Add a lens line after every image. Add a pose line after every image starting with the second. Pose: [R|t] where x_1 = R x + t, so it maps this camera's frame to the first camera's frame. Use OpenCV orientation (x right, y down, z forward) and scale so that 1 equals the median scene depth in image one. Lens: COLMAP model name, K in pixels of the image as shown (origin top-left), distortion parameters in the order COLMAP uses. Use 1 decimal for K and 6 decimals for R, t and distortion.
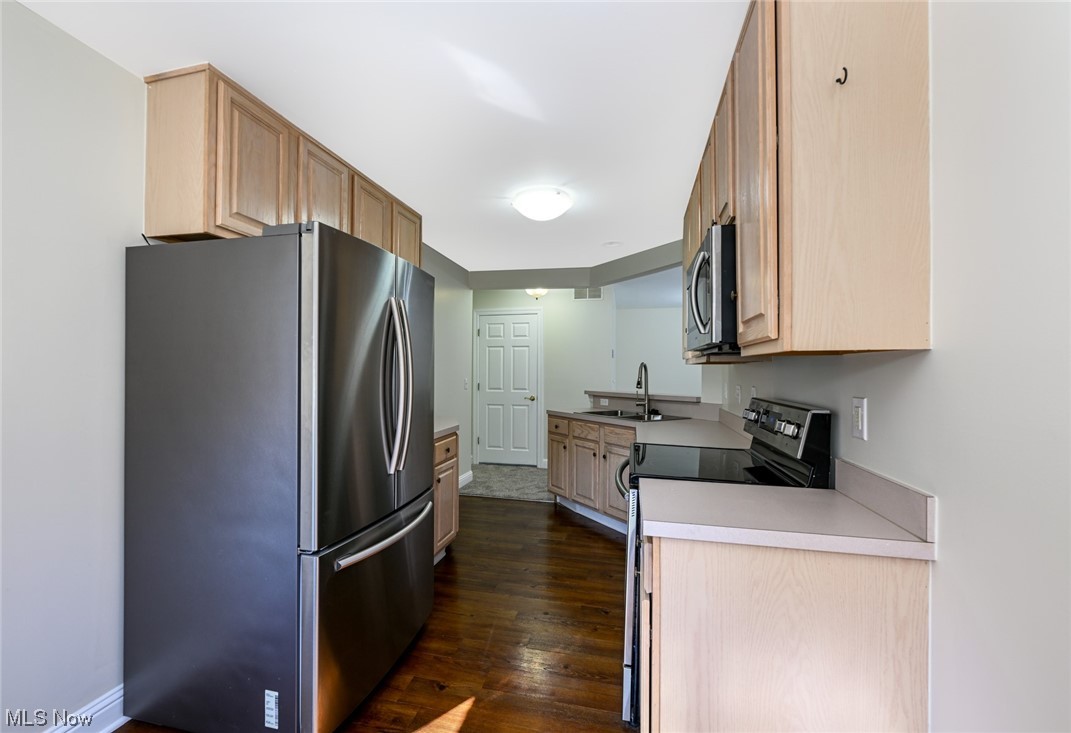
lens RADIAL K [[425.1, 0, 528.0], [0, 425.1, 369.3], [0, 0, 1]] dist [-0.000735, -0.000004]
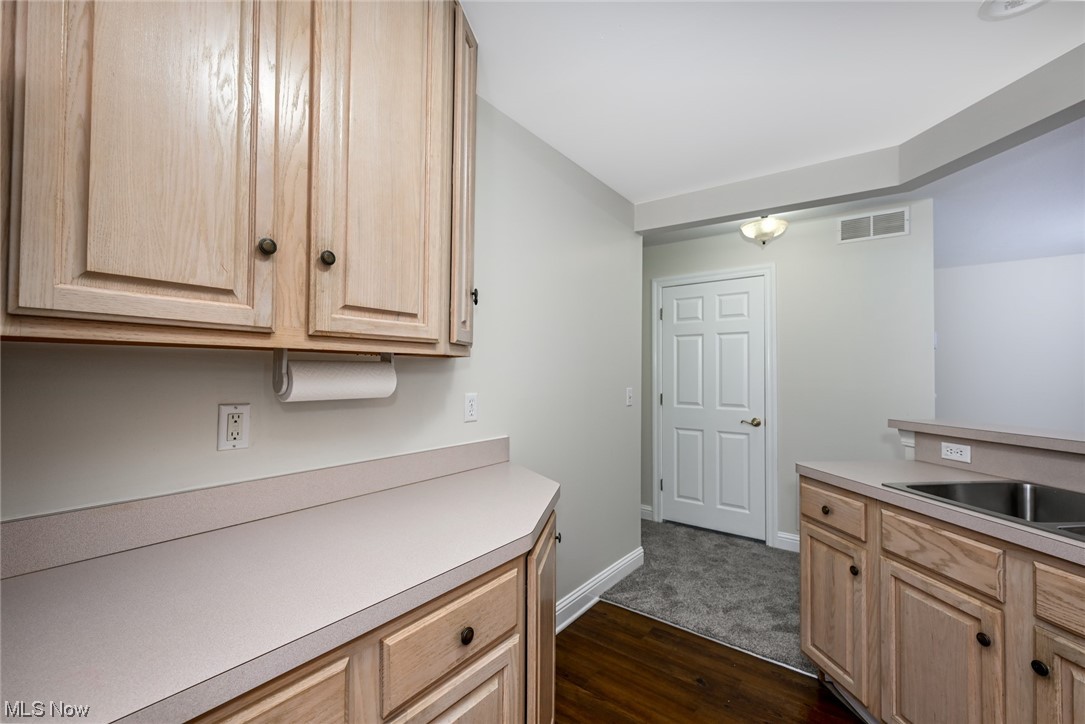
lens RADIAL K [[451.2, 0, 539.3], [0, 451.2, 363.5], [0, 0, 1]] dist [-0.003687, 0.000943]
pose [[0.910050, -0.006668, -0.414445, -0.004605], [-0.001445, 0.999813, -0.019259, 0.001344], [0.414496, 0.018126, 0.909871, 0.481366]]
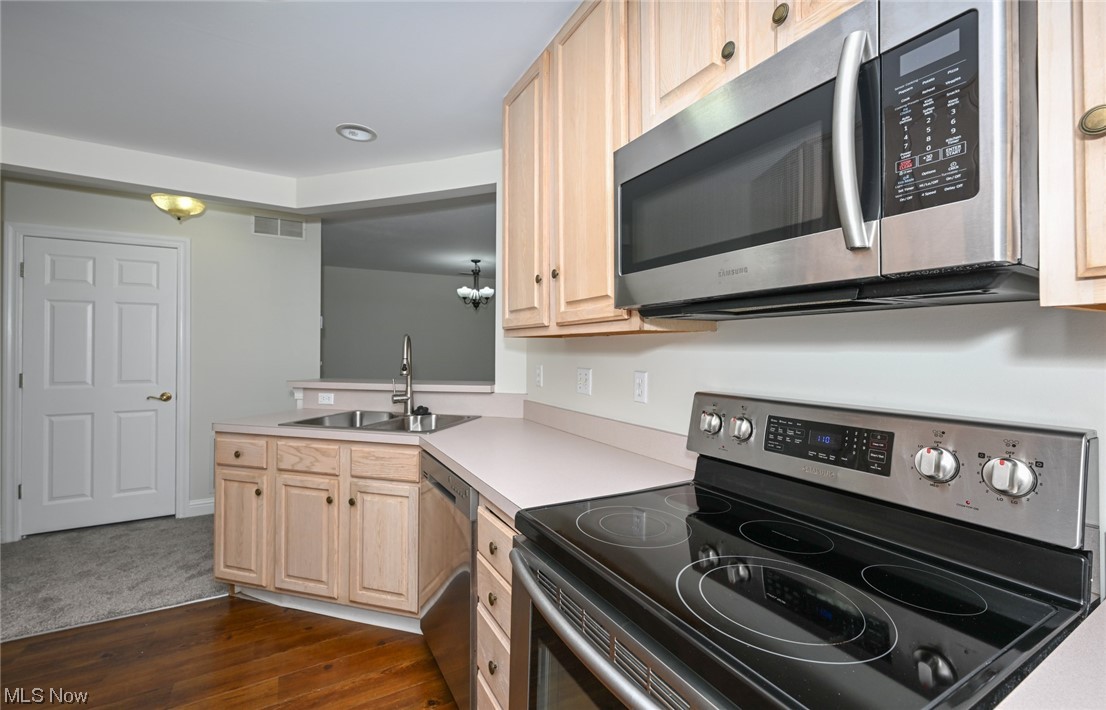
lens RADIAL K [[452.2, 0, 541.8], [0, 452.2, 344.0], [0, 0, 1]] dist [0.002854, 0.000025]
pose [[0.746678, 0.003604, 0.665175, -0.025517], [-0.000705, 0.999989, -0.004627, 0.001202], [-0.665185, 0.002986, 0.746673, 0.329677]]
